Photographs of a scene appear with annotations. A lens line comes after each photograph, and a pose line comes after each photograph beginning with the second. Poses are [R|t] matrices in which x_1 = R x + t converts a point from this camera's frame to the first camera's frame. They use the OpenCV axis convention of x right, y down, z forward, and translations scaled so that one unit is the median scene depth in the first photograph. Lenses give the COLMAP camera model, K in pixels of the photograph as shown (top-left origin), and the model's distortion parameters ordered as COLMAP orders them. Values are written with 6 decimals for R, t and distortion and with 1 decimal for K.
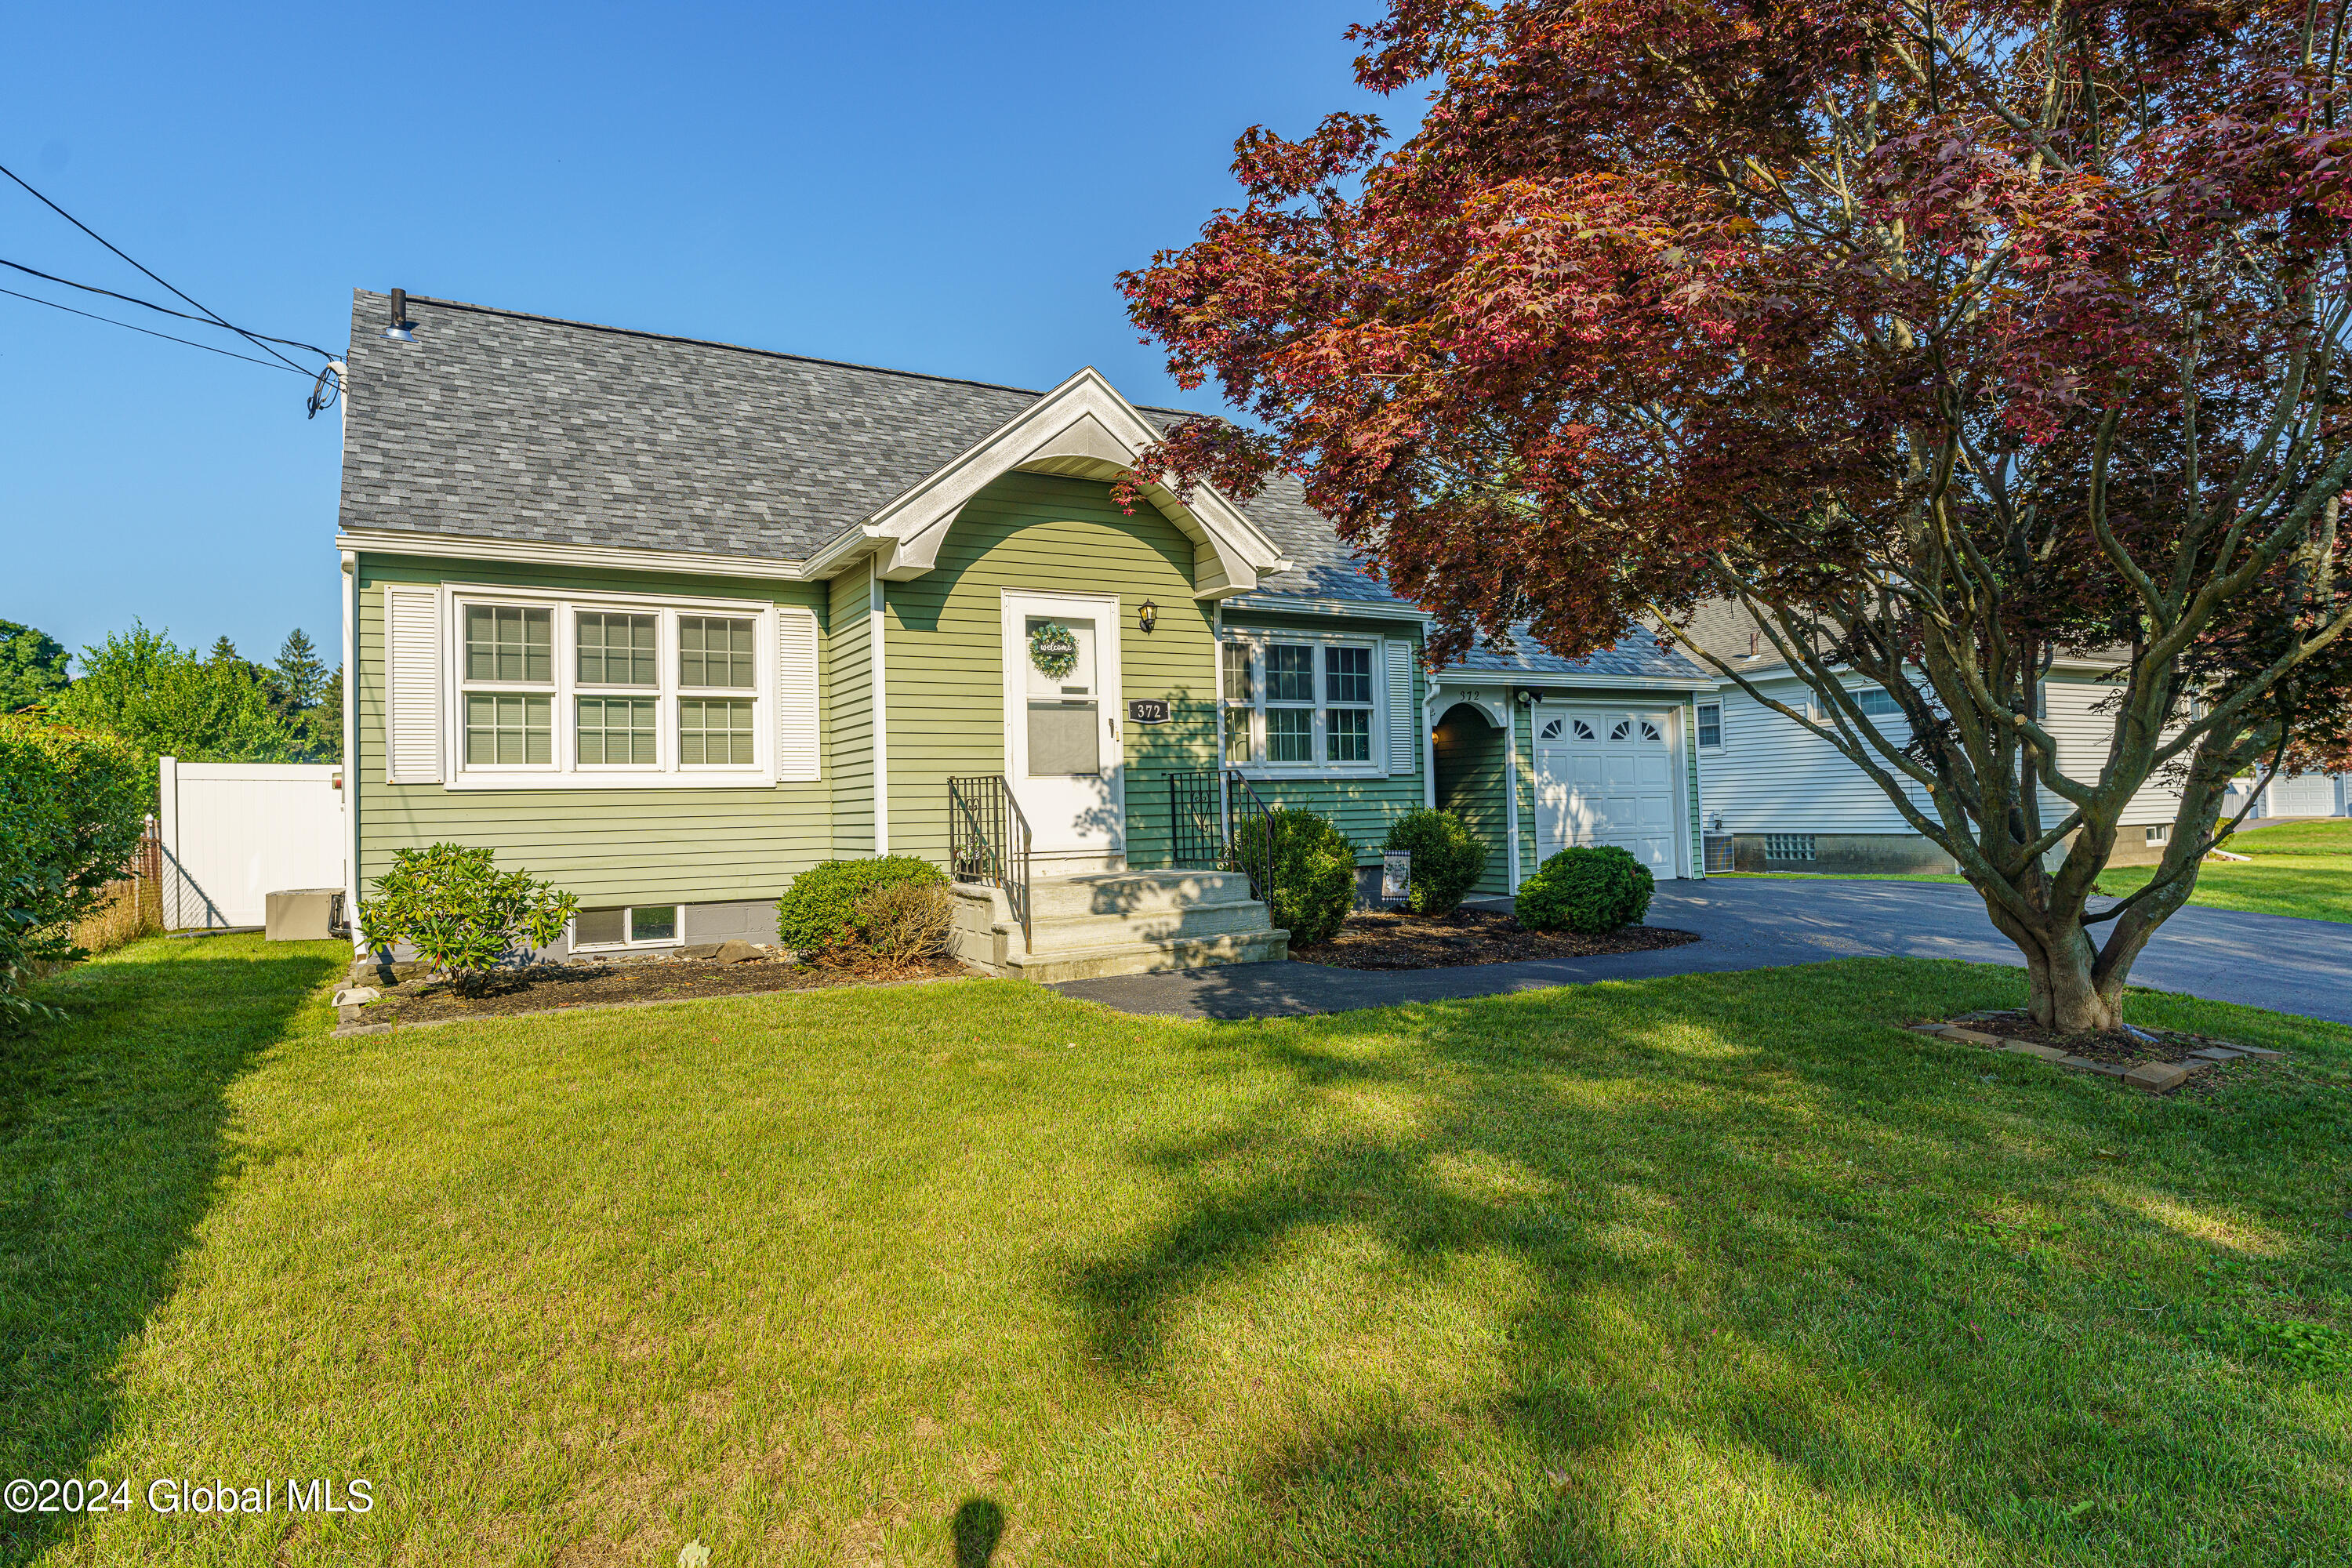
lens RADIAL K [[1329.2, 0, 1172.1], [0, 1329.2, 795.3], [0, 0, 1]] dist [-0.007432, -0.000774]
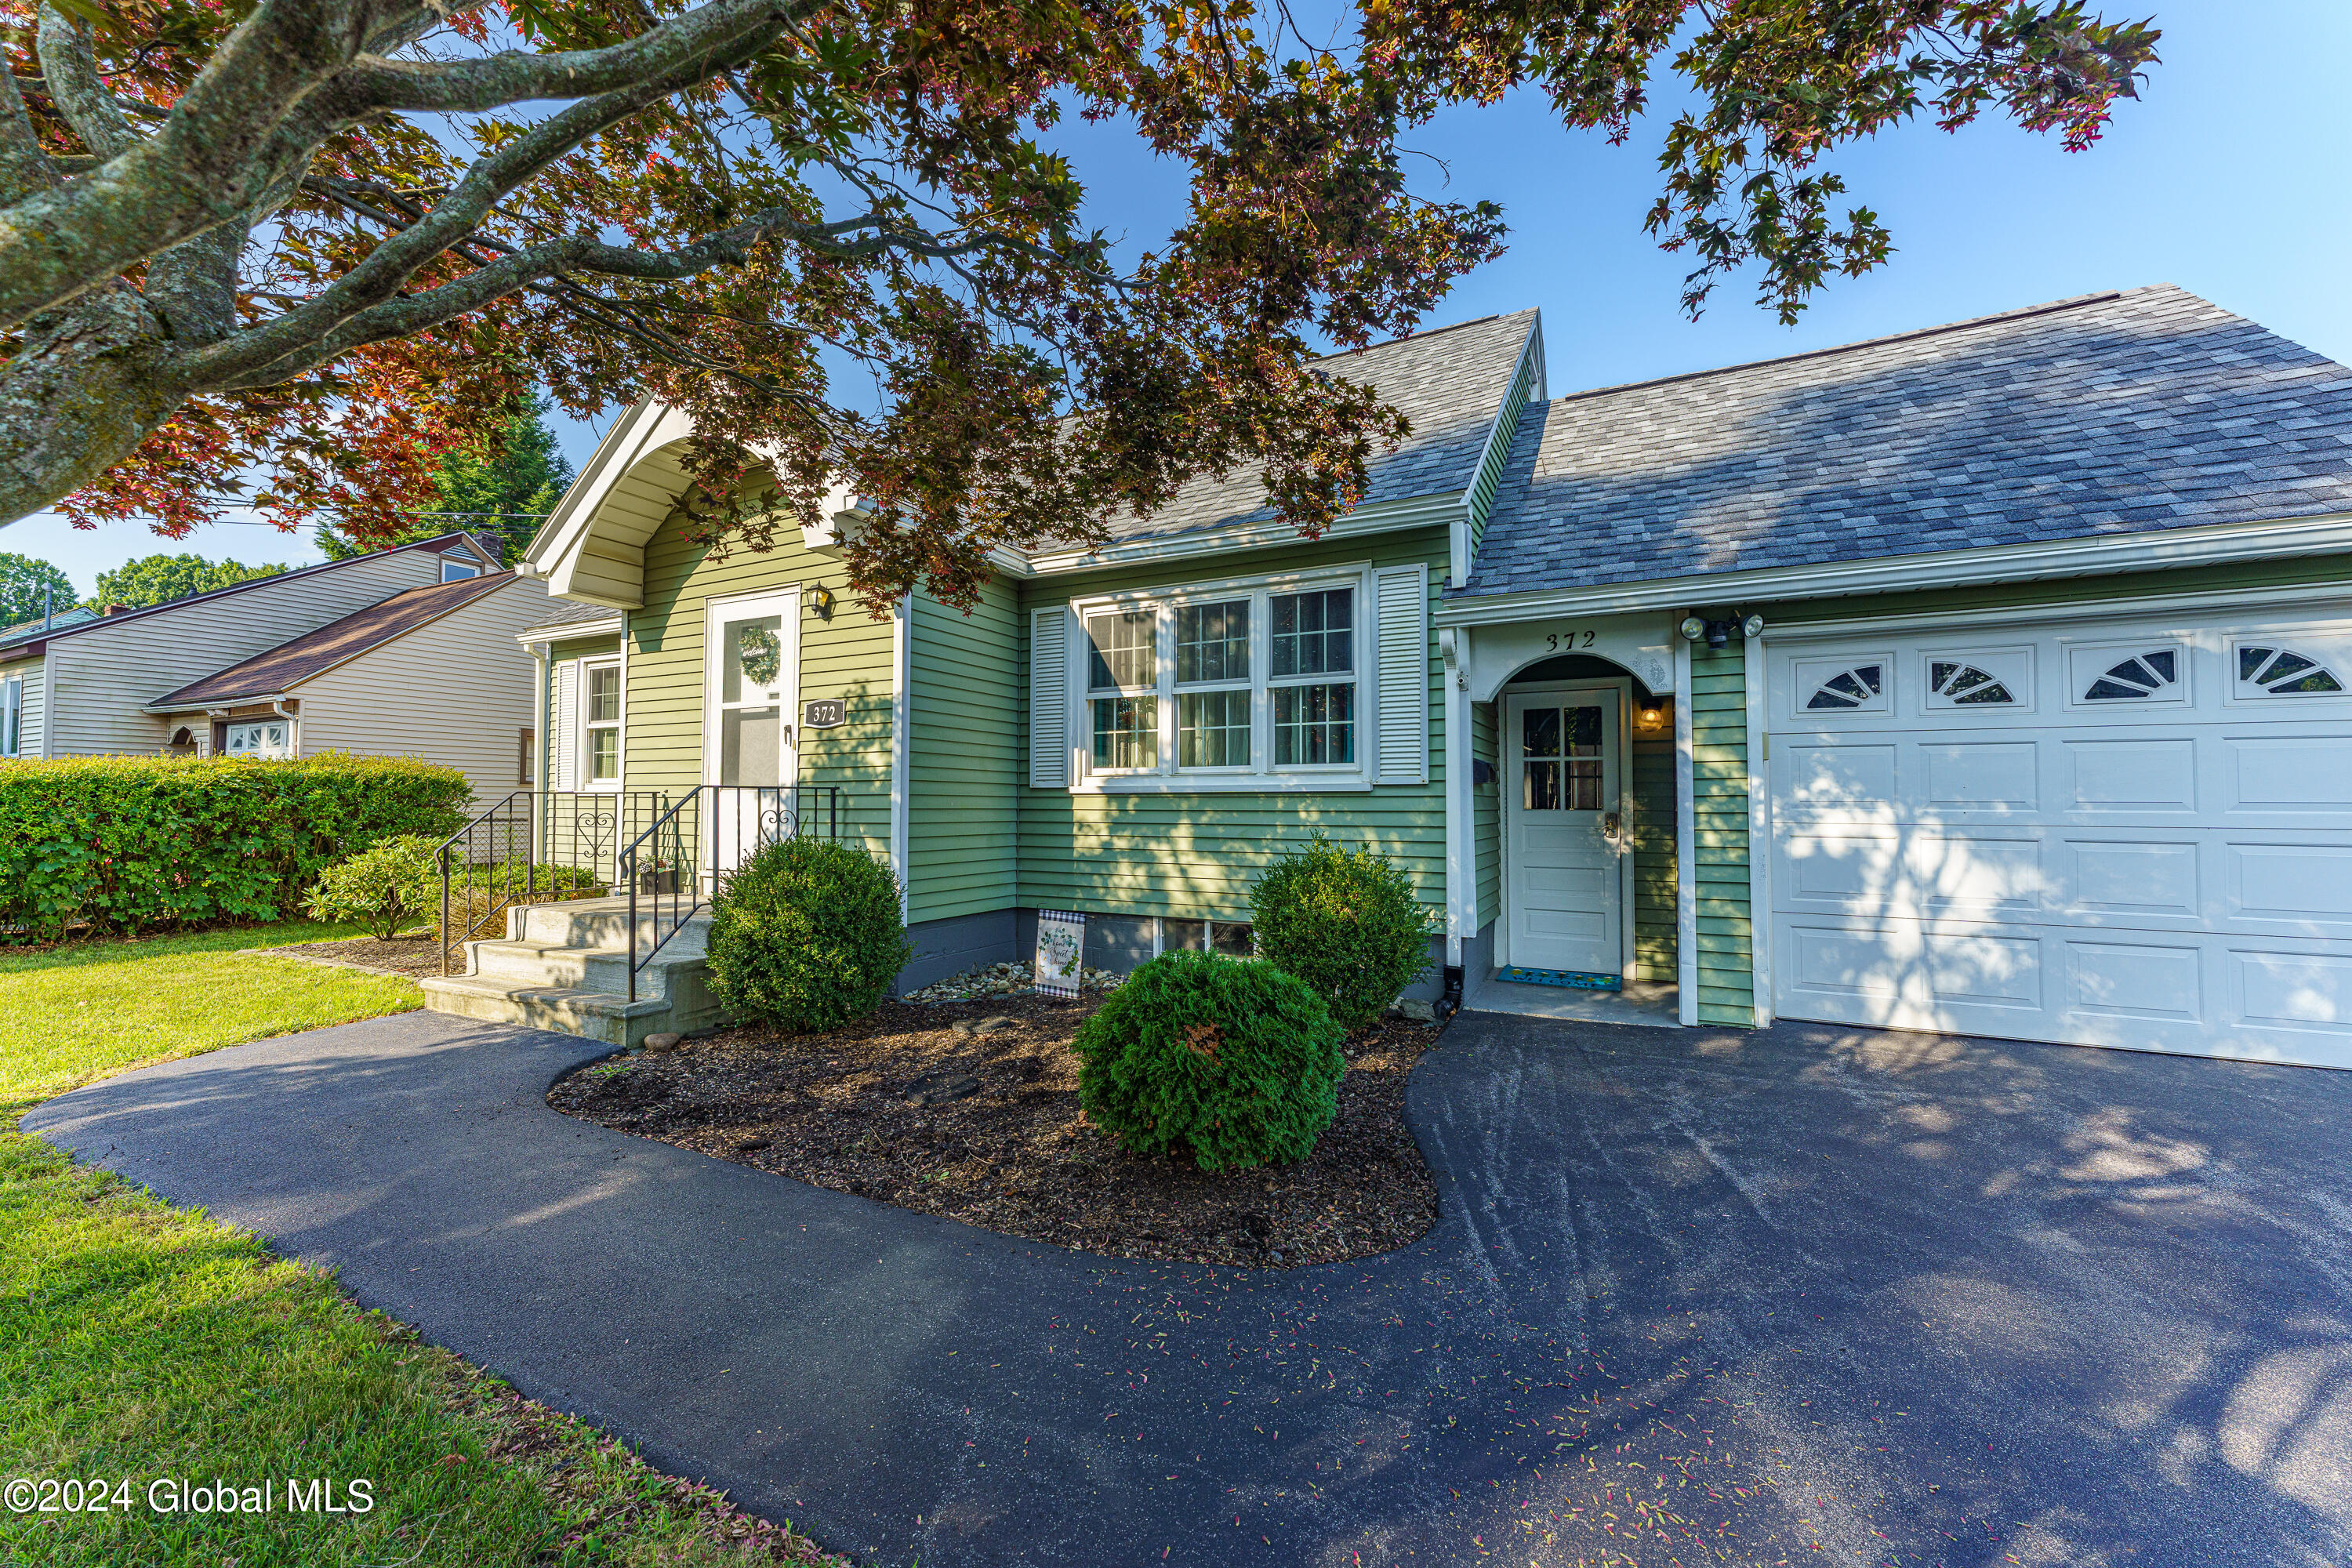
lens RADIAL K [[939.0, 0, 1172.6], [0, 939.0, 772.1], [0, 0, 1]] dist [0.001147, 0.000218]
pose [[0.538651, -0.003231, -0.842523, 0.616863], [-0.004939, 0.999963, -0.006992, -0.023656], [0.842514, 0.007927, 0.538615, 0.881774]]
